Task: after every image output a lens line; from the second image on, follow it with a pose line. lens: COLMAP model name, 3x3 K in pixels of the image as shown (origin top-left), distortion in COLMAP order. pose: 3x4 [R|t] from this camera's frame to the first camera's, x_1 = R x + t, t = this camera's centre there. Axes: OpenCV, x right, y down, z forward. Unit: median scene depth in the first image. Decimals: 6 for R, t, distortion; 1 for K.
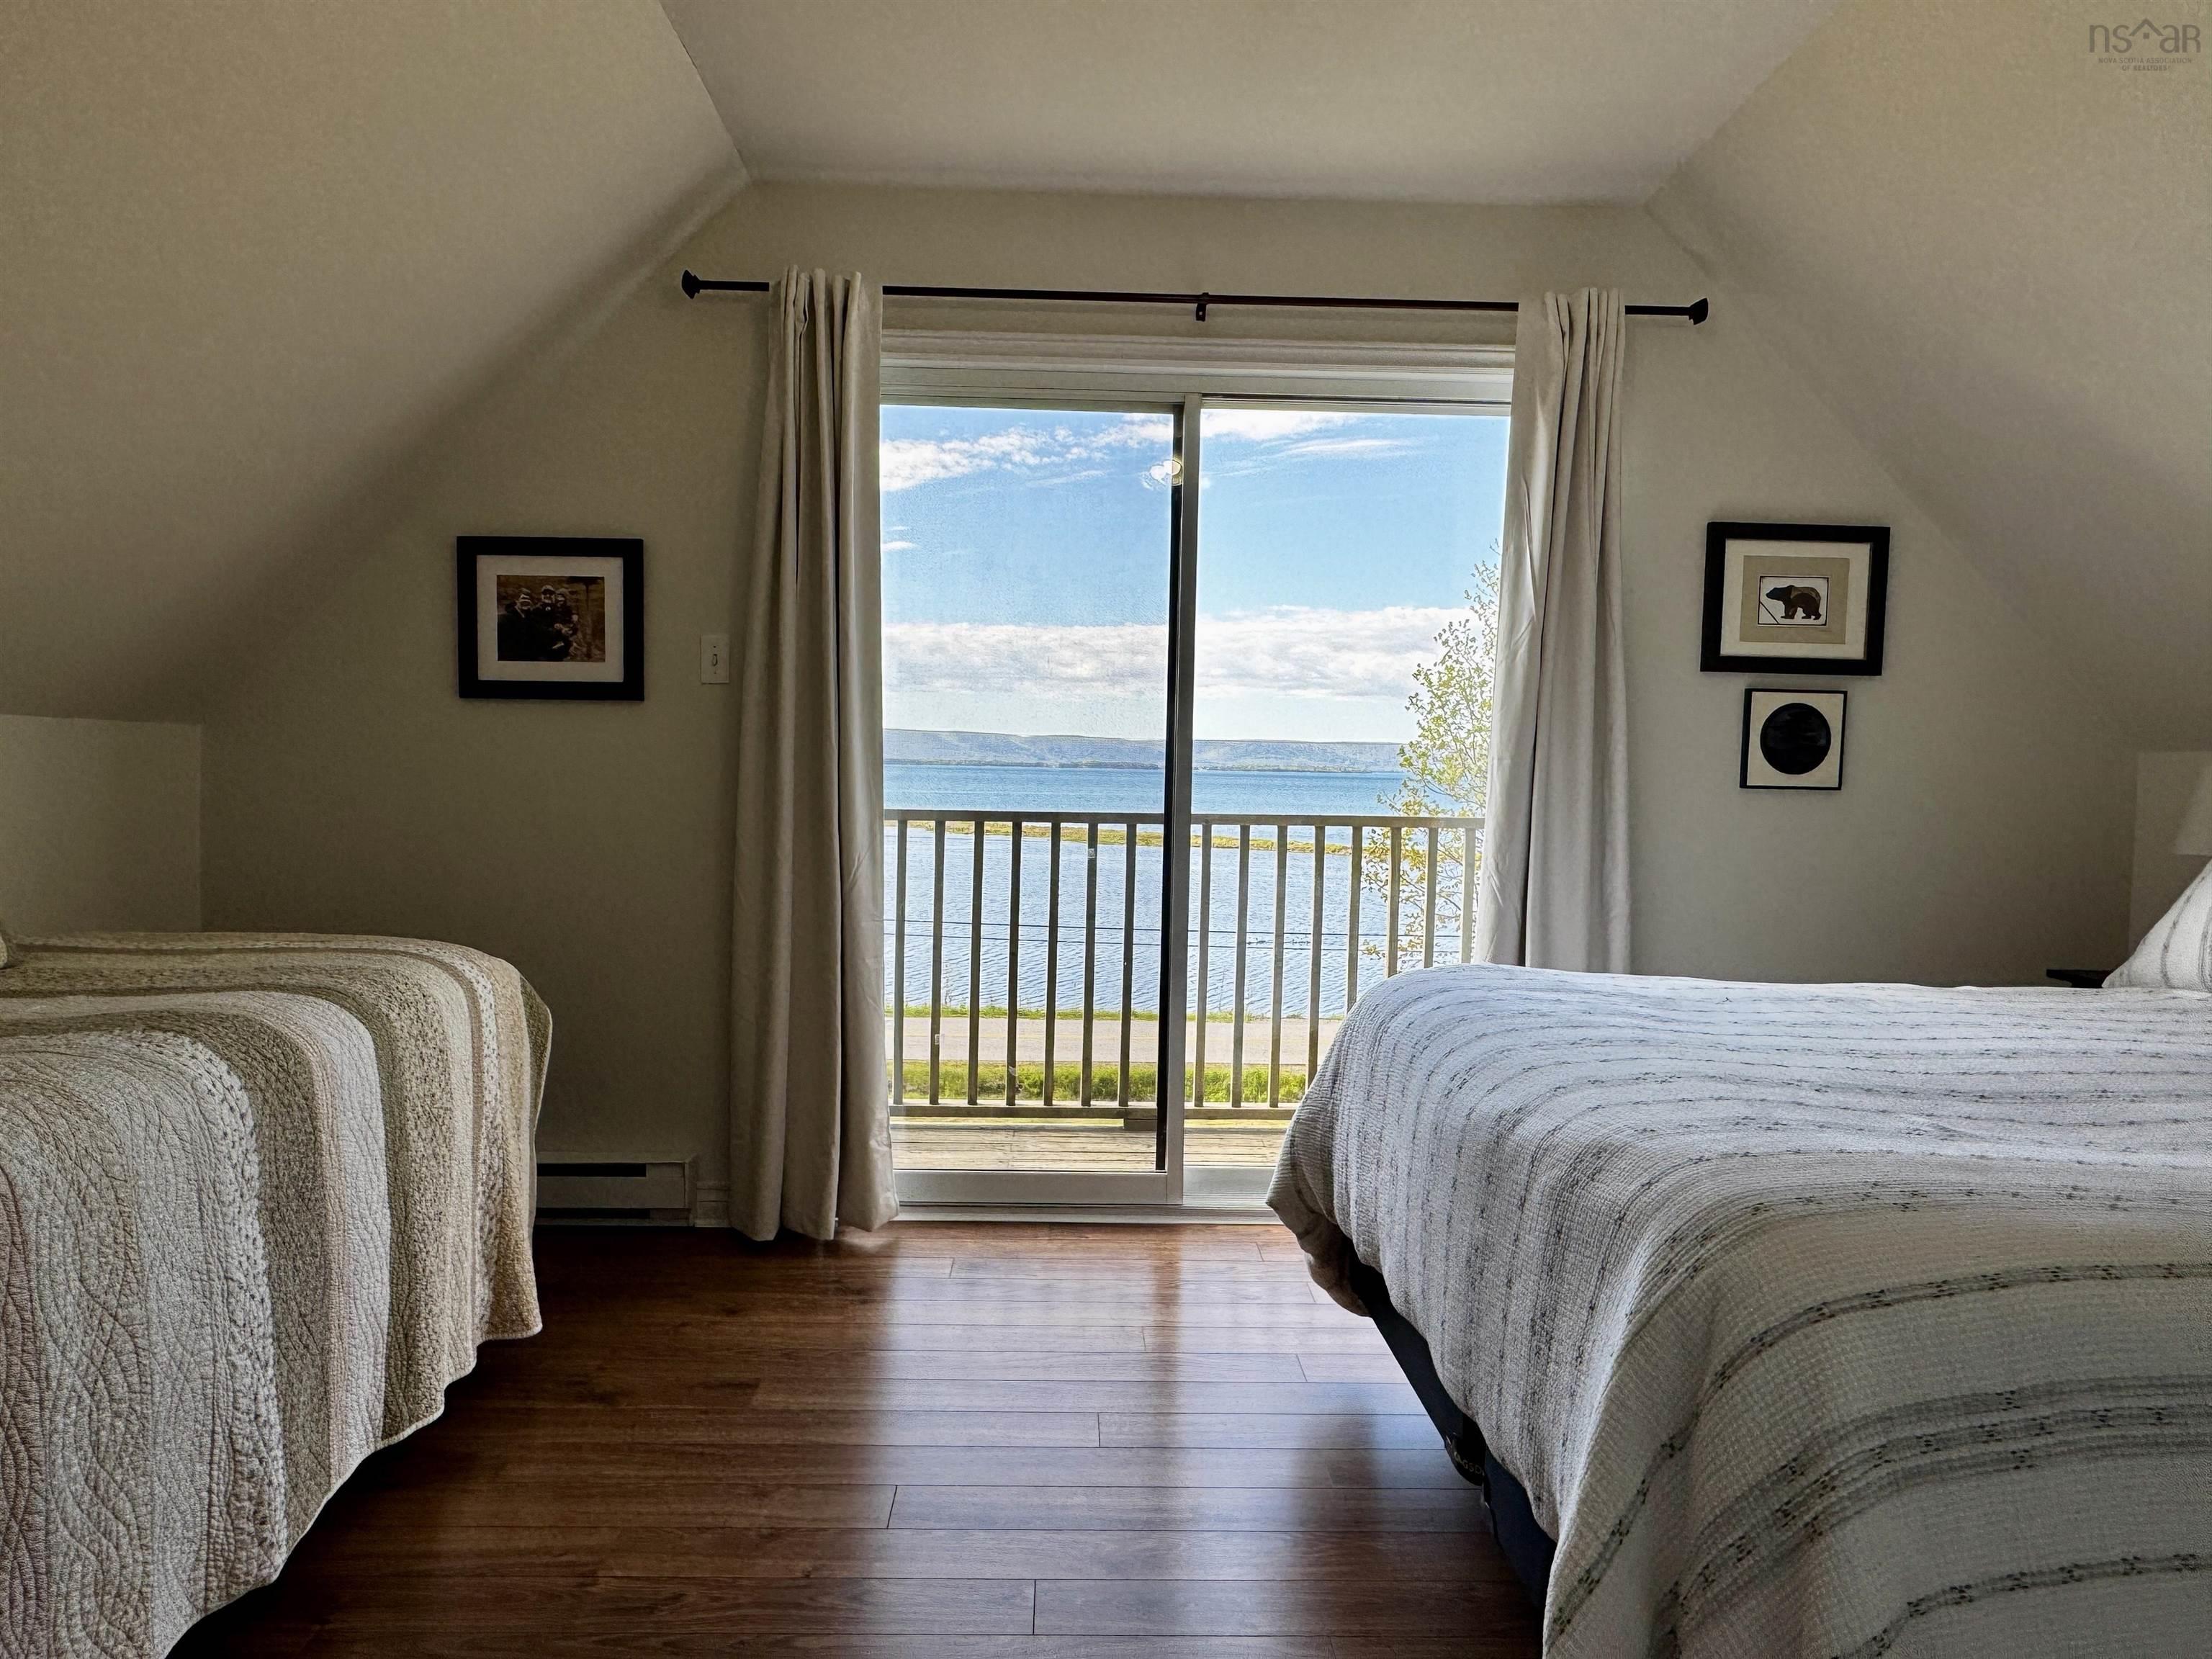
lens RADIAL K [[1414.0, 0, 1102.1], [0, 1414.0, 828.0], [0, 0, 1]] dist [-0.001643, -0.002808]
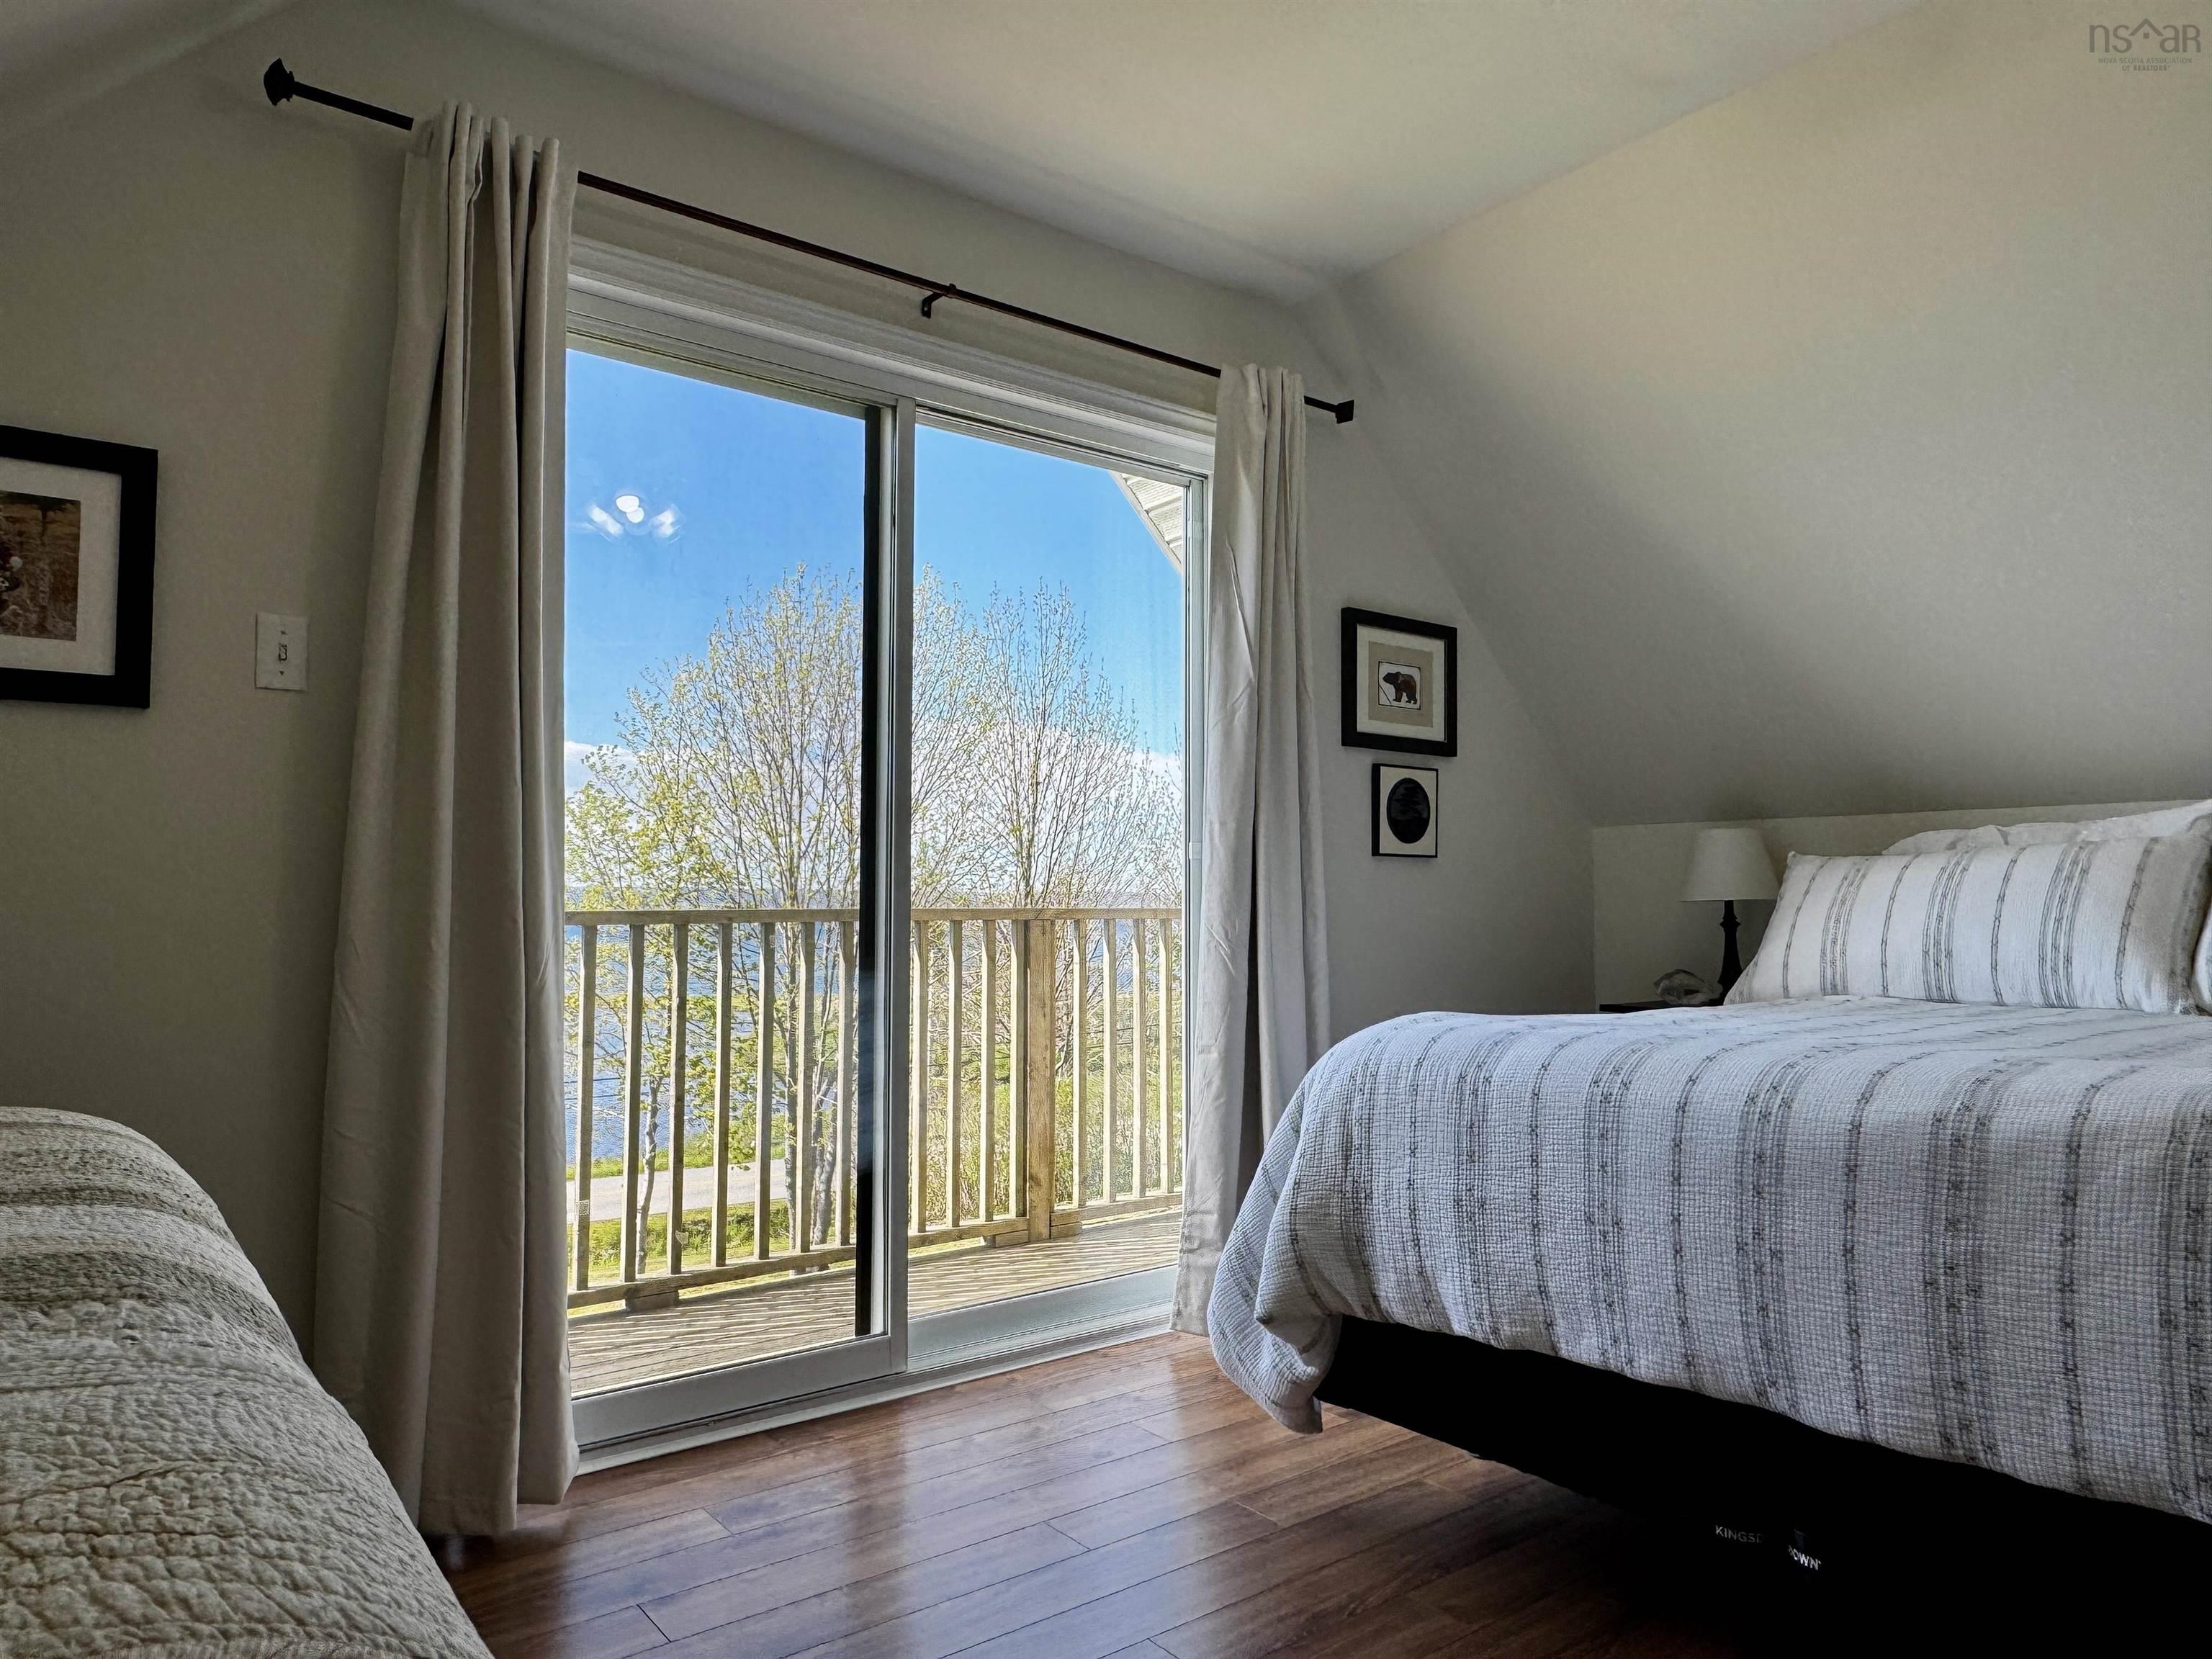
lens RADIAL K [[1418.1, 0, 1103.3], [0, 1418.1, 829.6], [0, 0, 1]] dist [0.001240, 0.000972]
pose [[0.804821, 0.012129, 0.593393, -0.360262], [0.044917, 0.995679, -0.081273, 0.030989], [-0.591815, 0.092063, 0.800799, 0.269869]]
